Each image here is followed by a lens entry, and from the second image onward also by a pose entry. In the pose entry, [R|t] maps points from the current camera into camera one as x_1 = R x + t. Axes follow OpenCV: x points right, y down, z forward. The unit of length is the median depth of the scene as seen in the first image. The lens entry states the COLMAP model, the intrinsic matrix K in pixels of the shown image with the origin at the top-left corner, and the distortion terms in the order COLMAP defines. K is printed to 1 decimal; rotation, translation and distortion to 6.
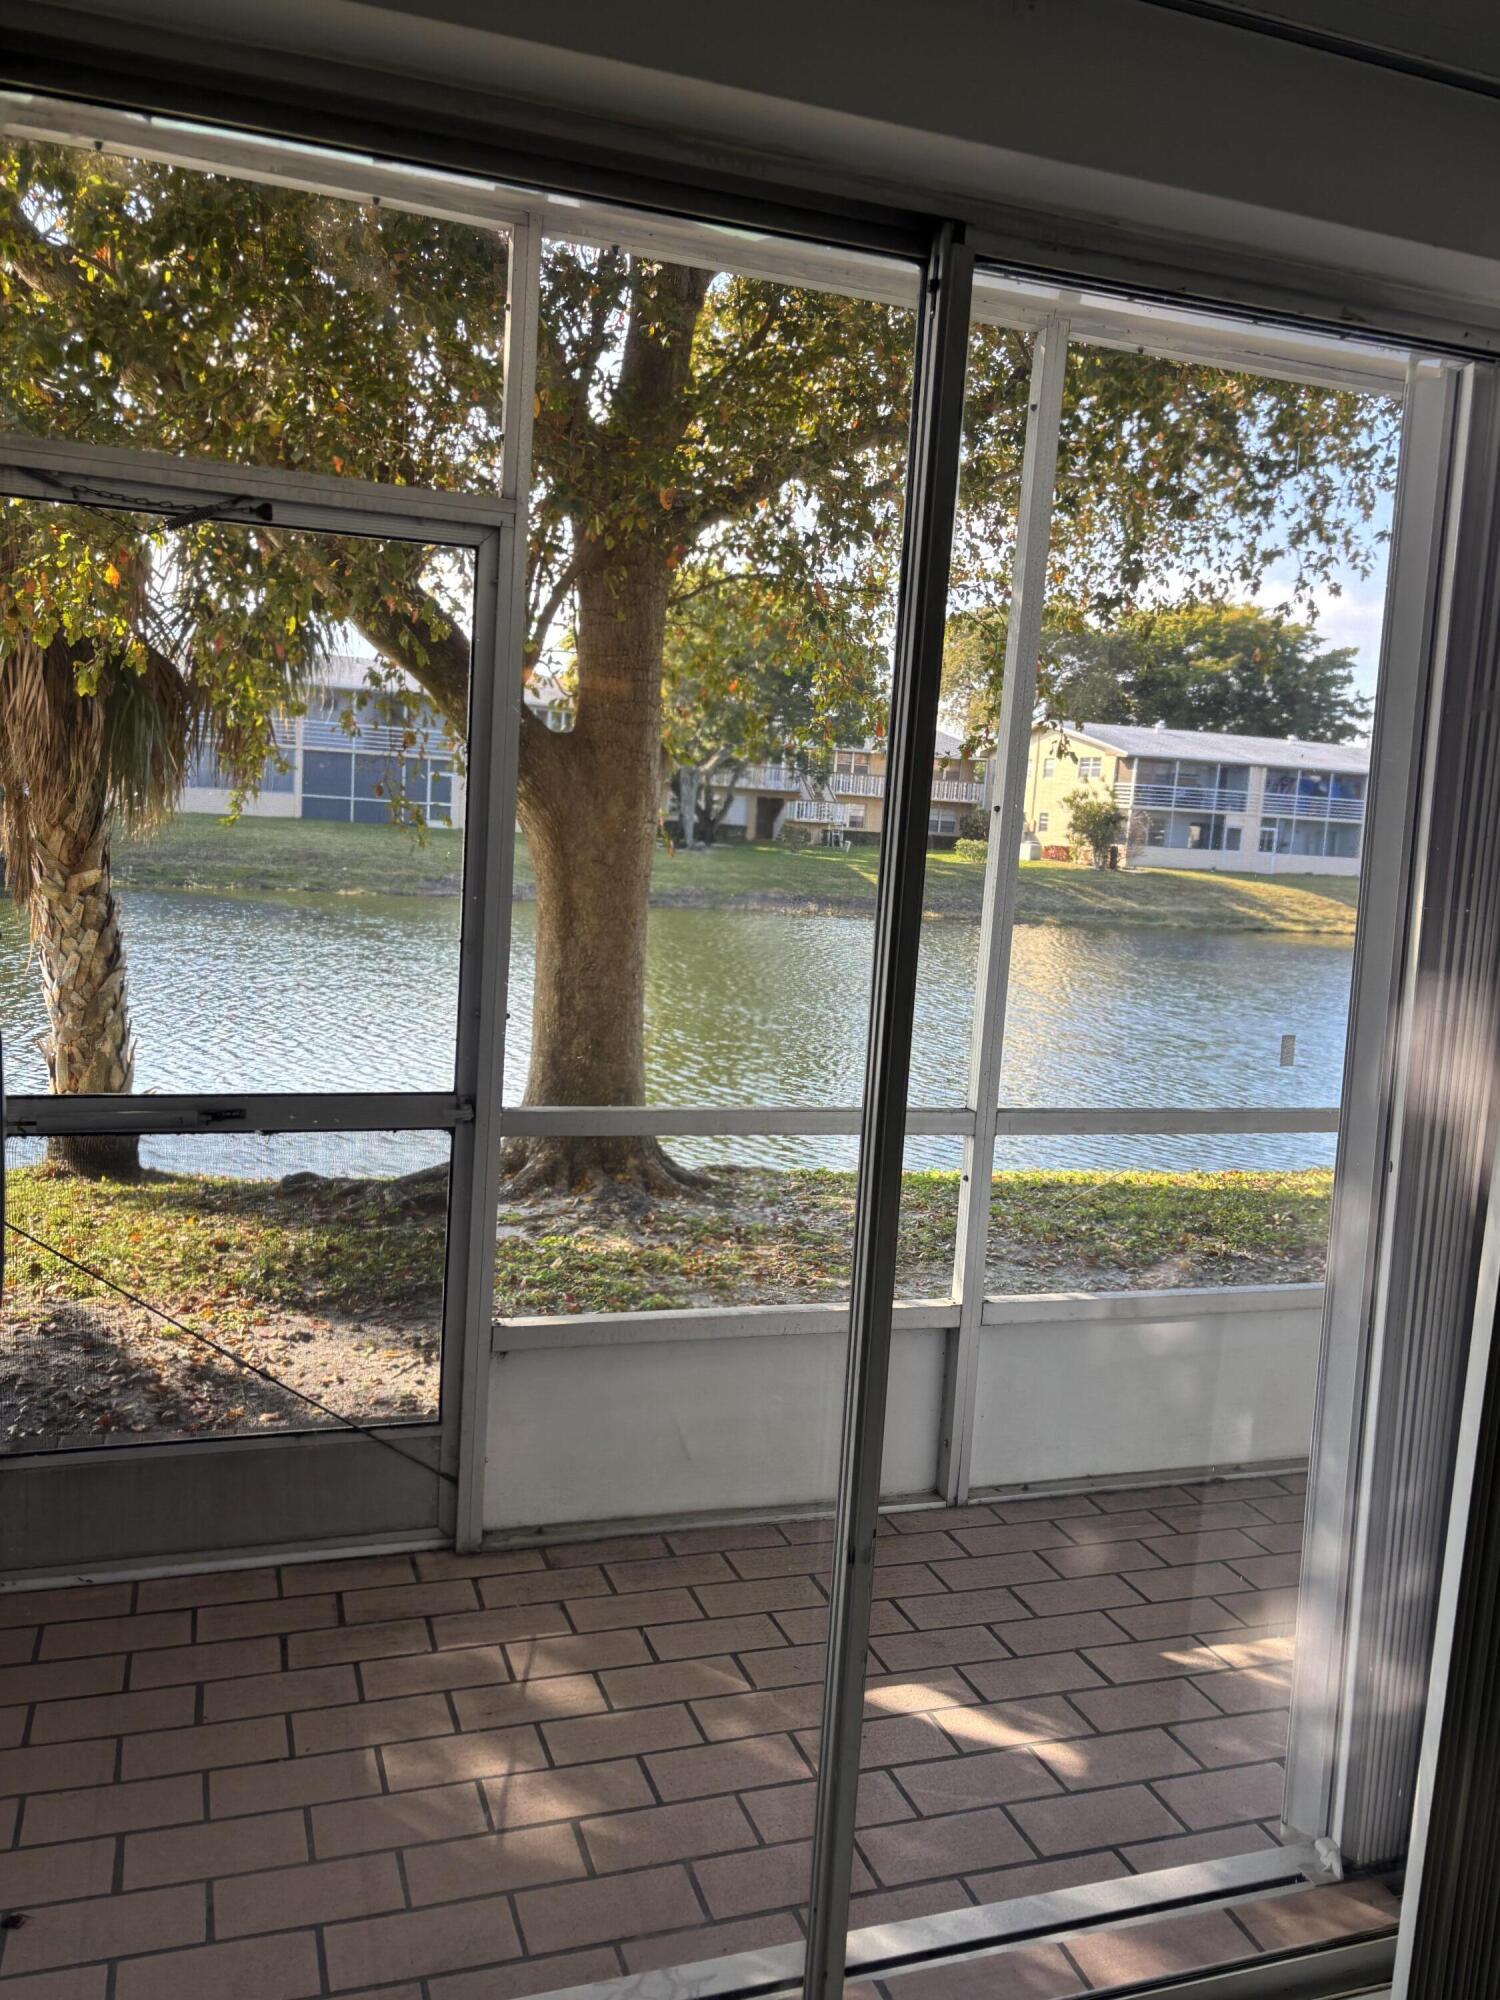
lens RADIAL K [[1530.9, 0, 749.1], [0, 1530.9, 988.0], [0, 0, 1]] dist [0.063762, -0.080337]
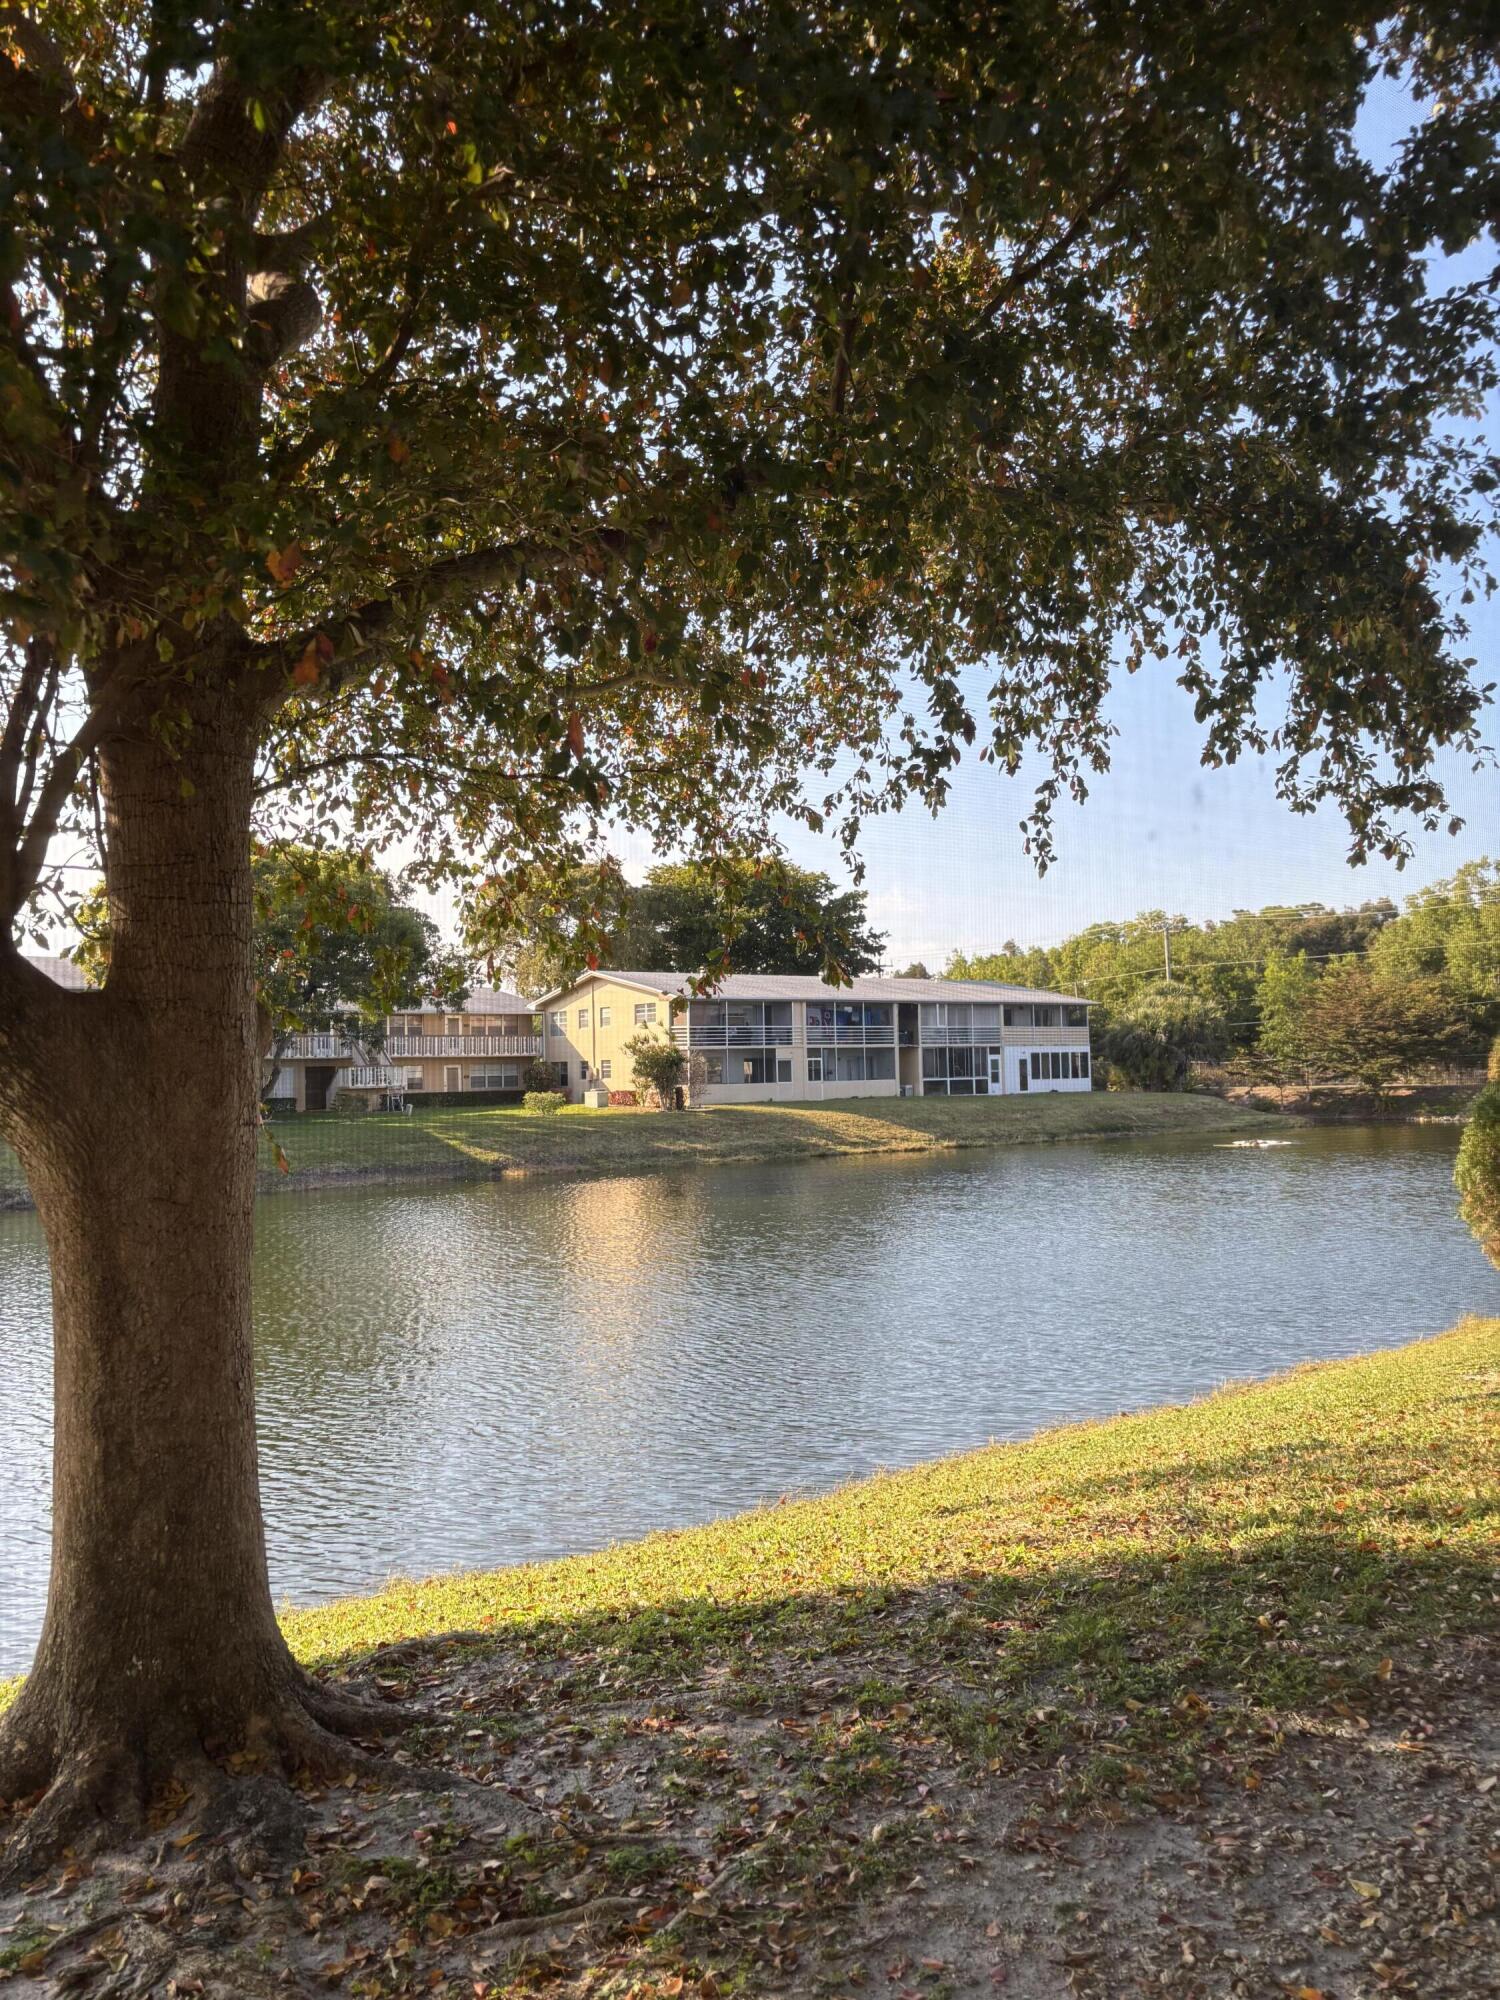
lens RADIAL K [[1502.5, 0, 749.9], [0, 1502.5, 1009.9], [0, 0, 1]] dist [0.068240, -0.077053]
pose [[0.954489, -0.069017, 0.290152, -0.003601], [0.111703, 0.984772, -0.133218, -0.003900], [-0.276539, 0.159565, 0.947663, 0.028190]]
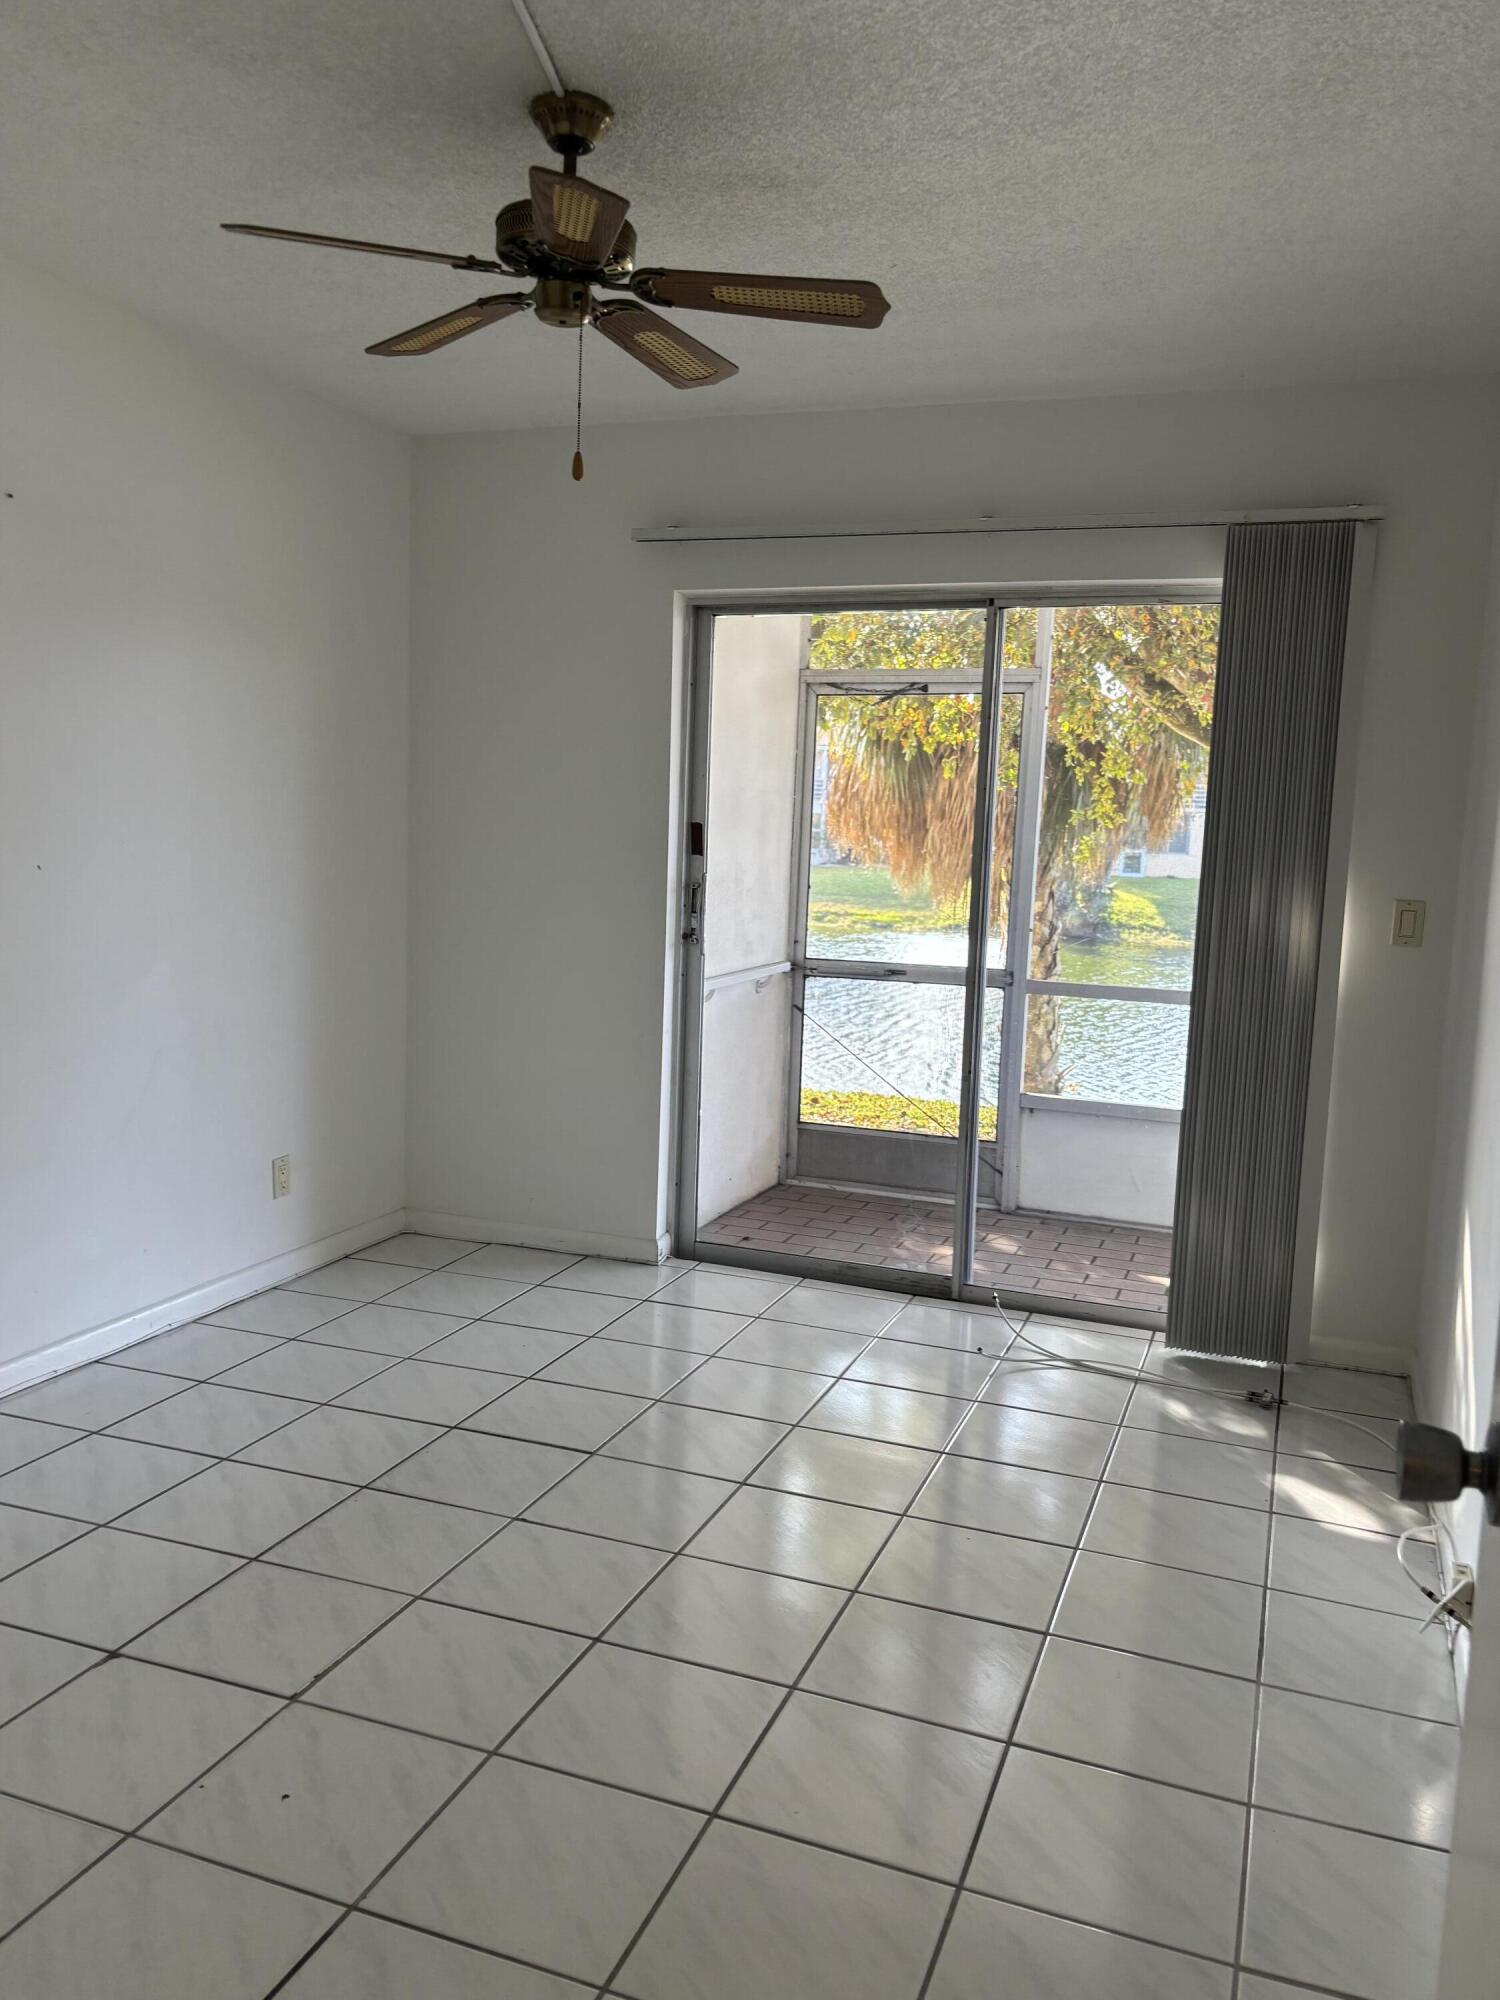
lens RADIAL K [[1530.9, 0, 749.1], [0, 1530.9, 988.0], [0, 0, 1]] dist [0.063762, -0.080337]
pose [[0.767514, 0.032149, -0.640226, 0.062569], [-0.065010, 0.997496, -0.027846, 0.012924], [0.637728, 0.062994, 0.767682, -0.054524]]
